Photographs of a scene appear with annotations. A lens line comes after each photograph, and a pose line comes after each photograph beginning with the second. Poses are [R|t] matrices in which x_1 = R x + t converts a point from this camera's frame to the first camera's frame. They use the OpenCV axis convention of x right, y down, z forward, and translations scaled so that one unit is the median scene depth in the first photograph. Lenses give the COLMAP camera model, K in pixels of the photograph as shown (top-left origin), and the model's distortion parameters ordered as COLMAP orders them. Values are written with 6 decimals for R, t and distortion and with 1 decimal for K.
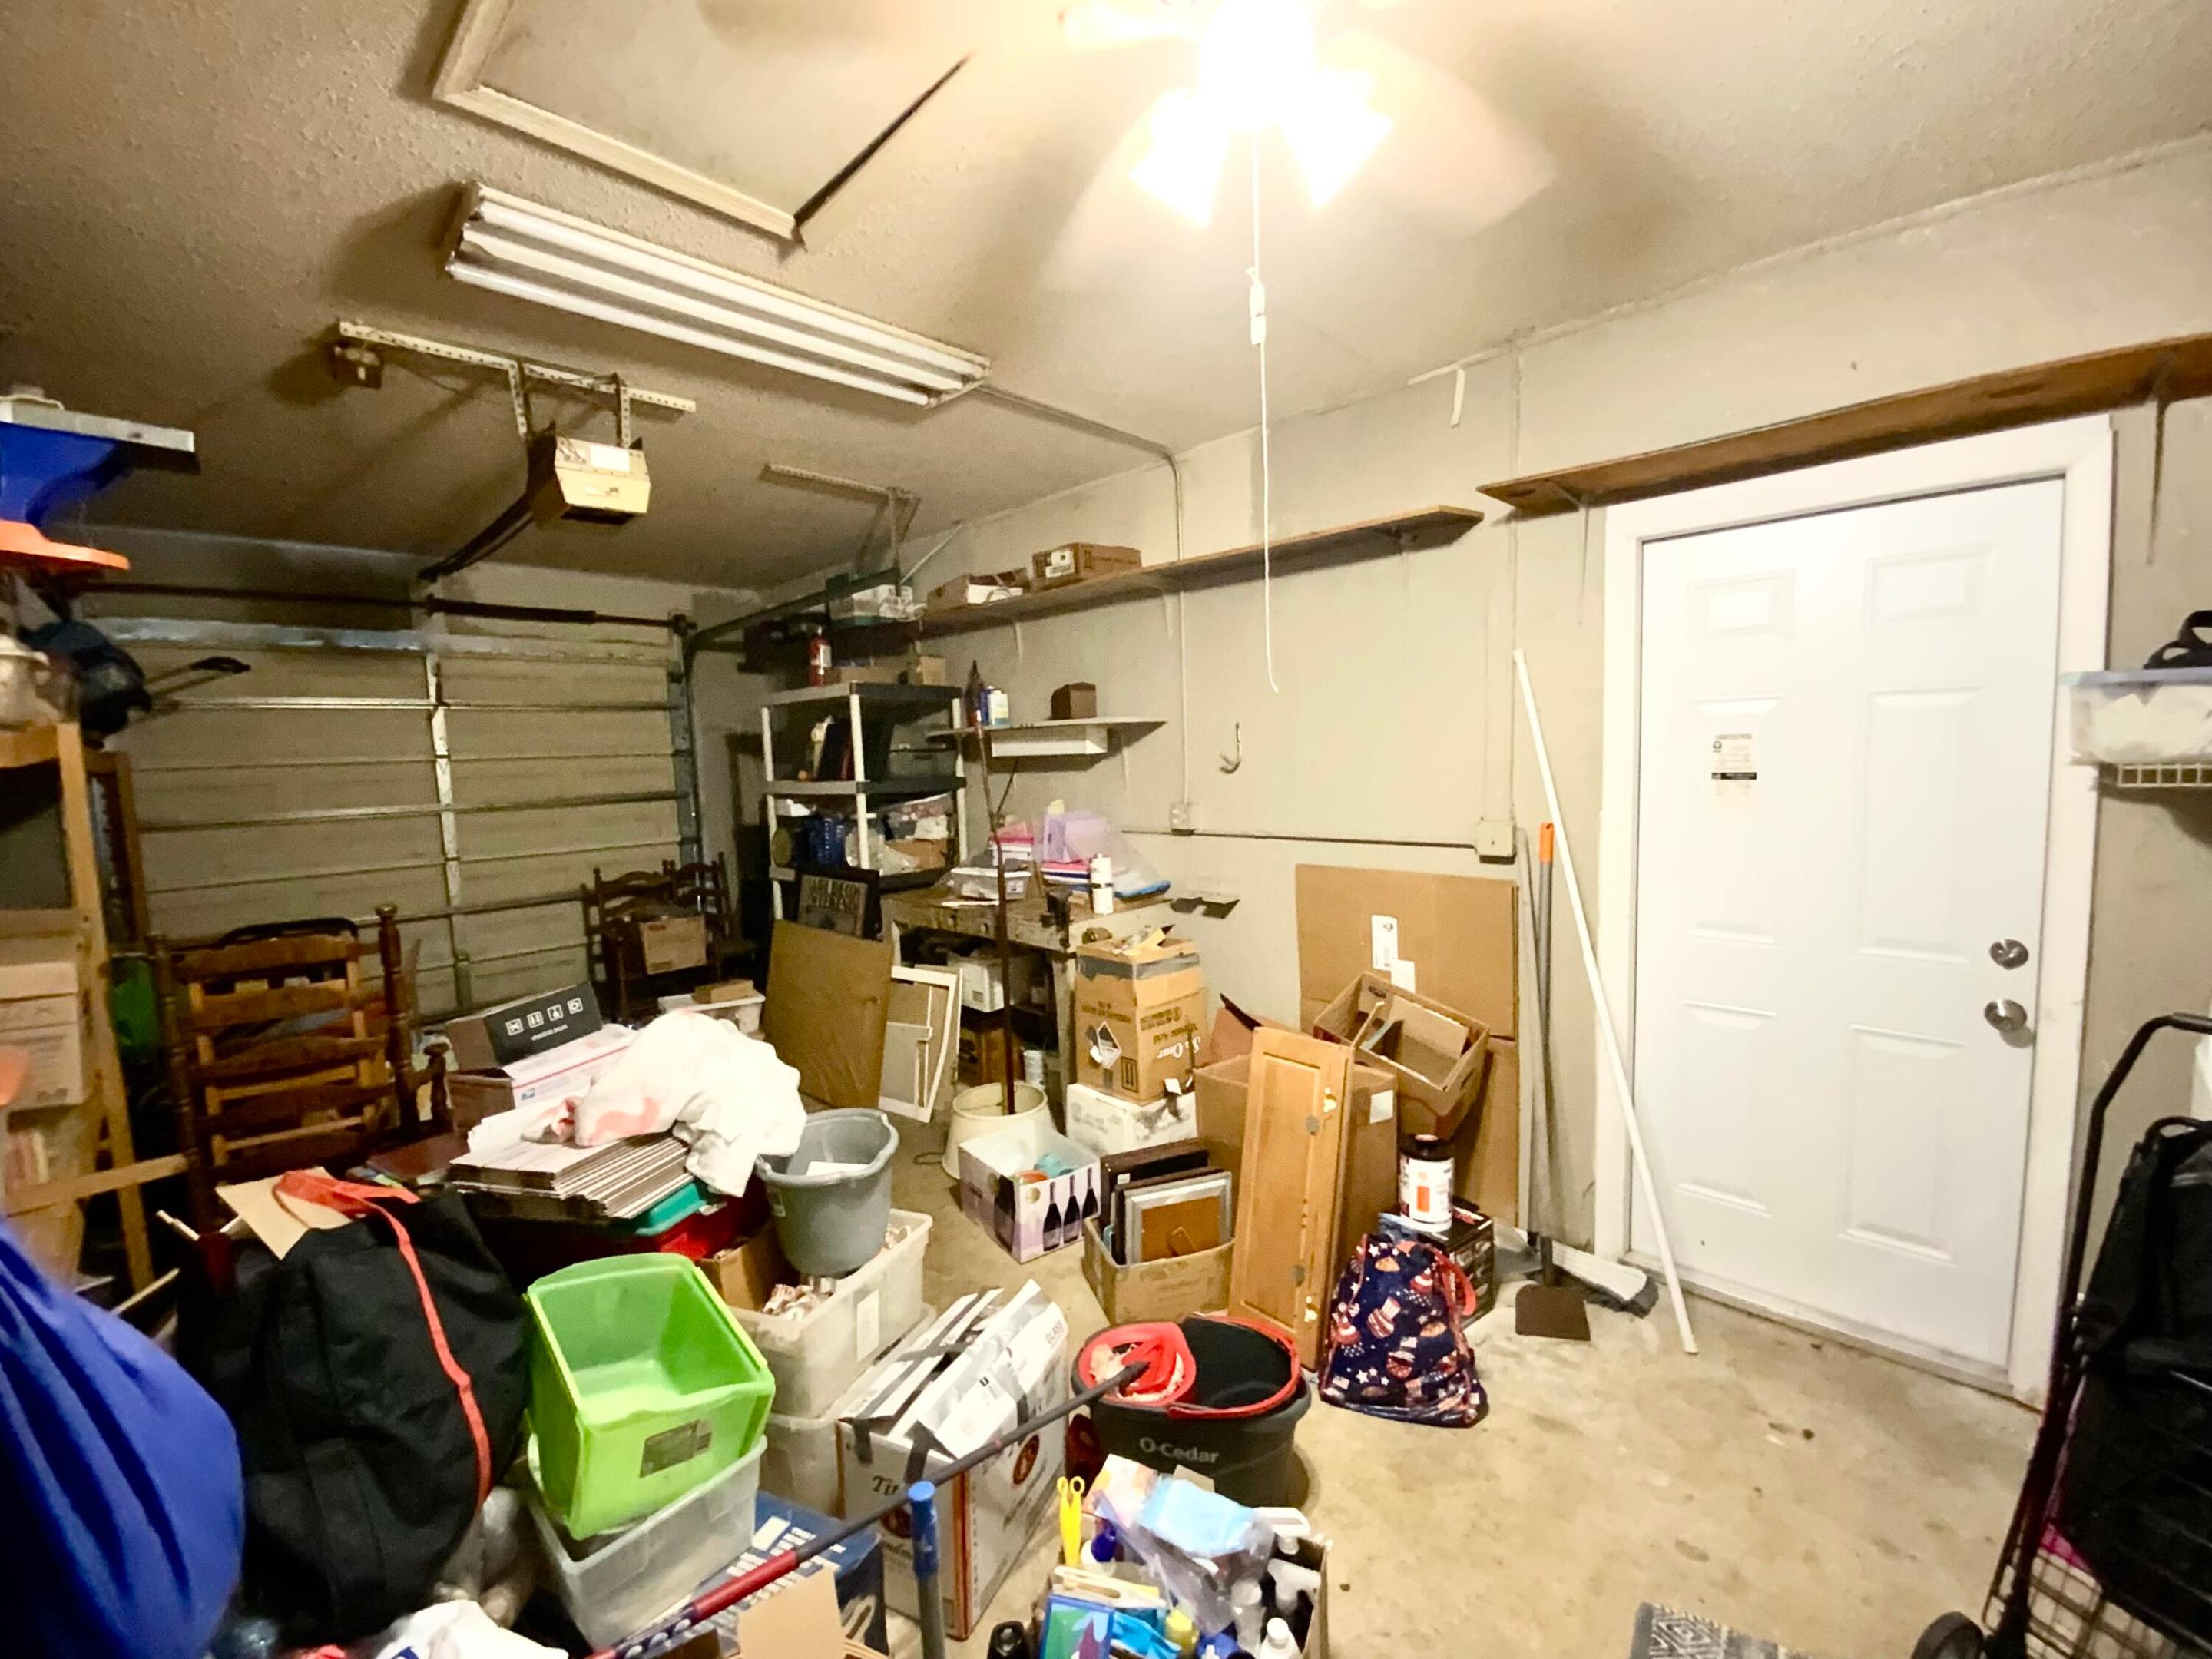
lens RADIAL K [[907.9, 0, 1104.8], [0, 907.9, 823.4], [0, 0, 1]] dist [0.016103, -0.009636]
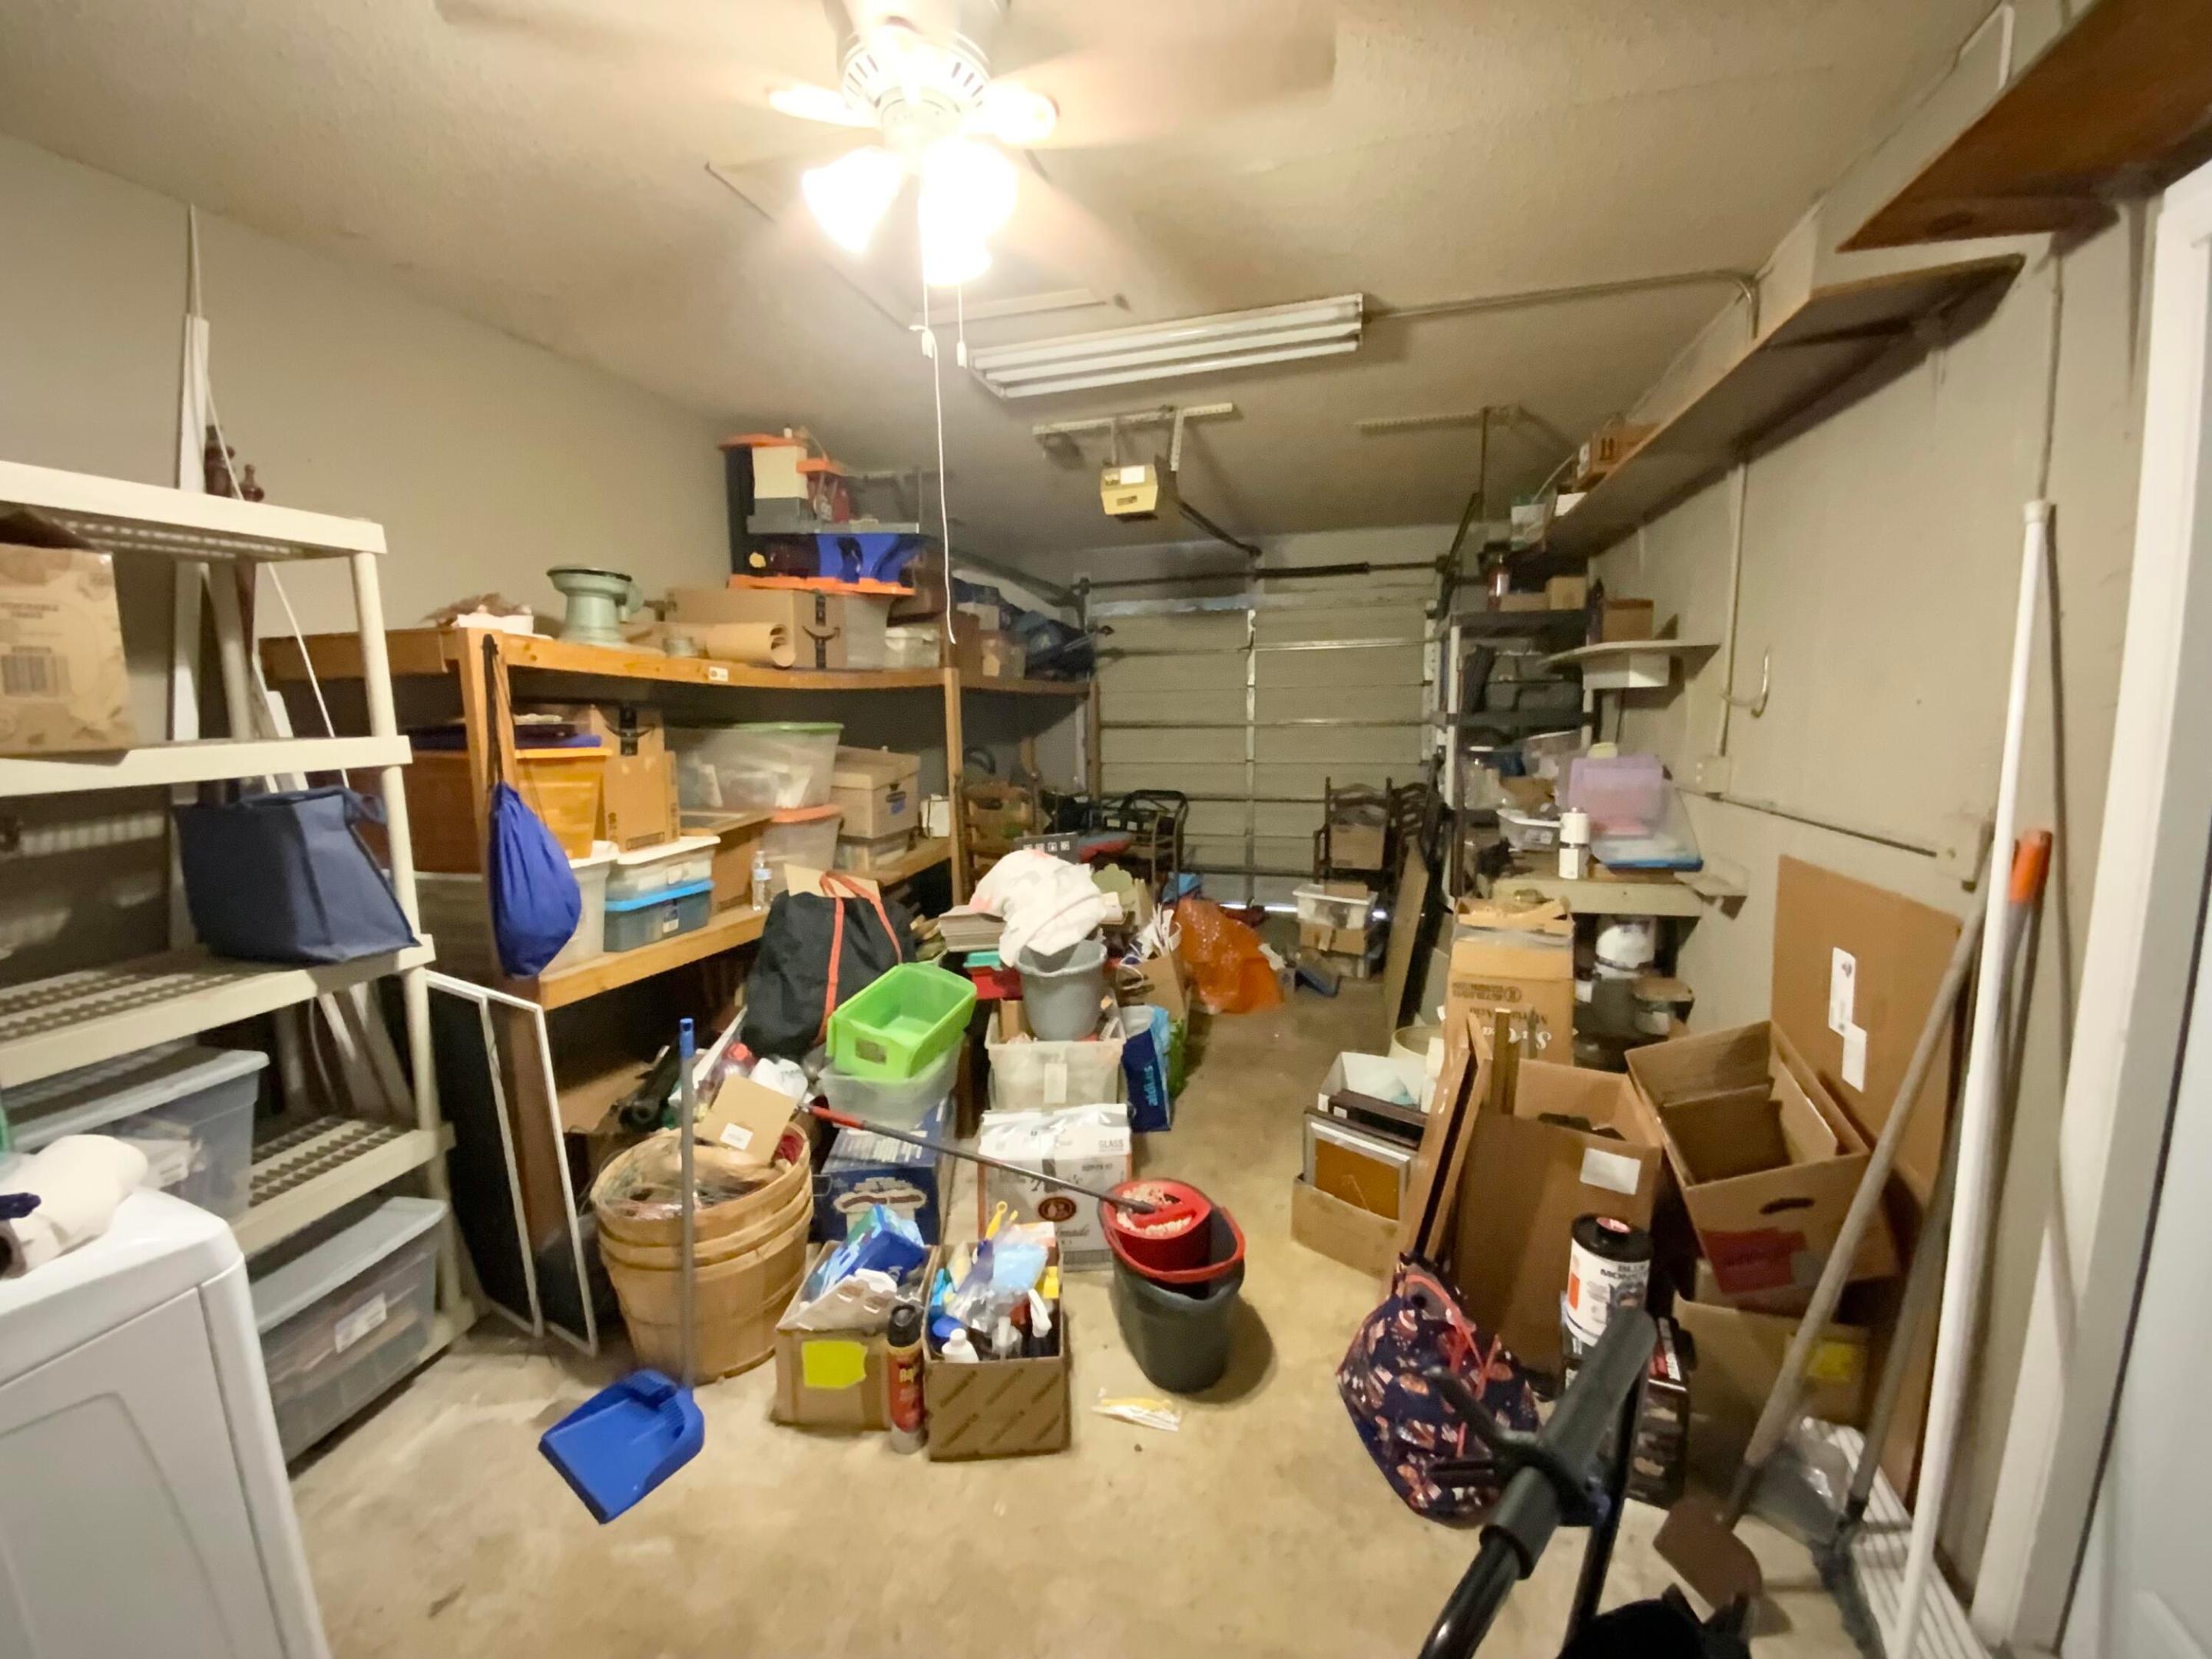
lens RADIAL K [[907.9, 0, 1095.1], [0, 907.9, 829.3], [0, 0, 1]] dist [0.016103, -0.009636]
pose [[0.461437, 0.146793, -0.874945, 0.444279], [-0.073318, 0.989152, 0.127286, -0.018058], [0.884138, 0.005415, 0.467194, 0.171784]]
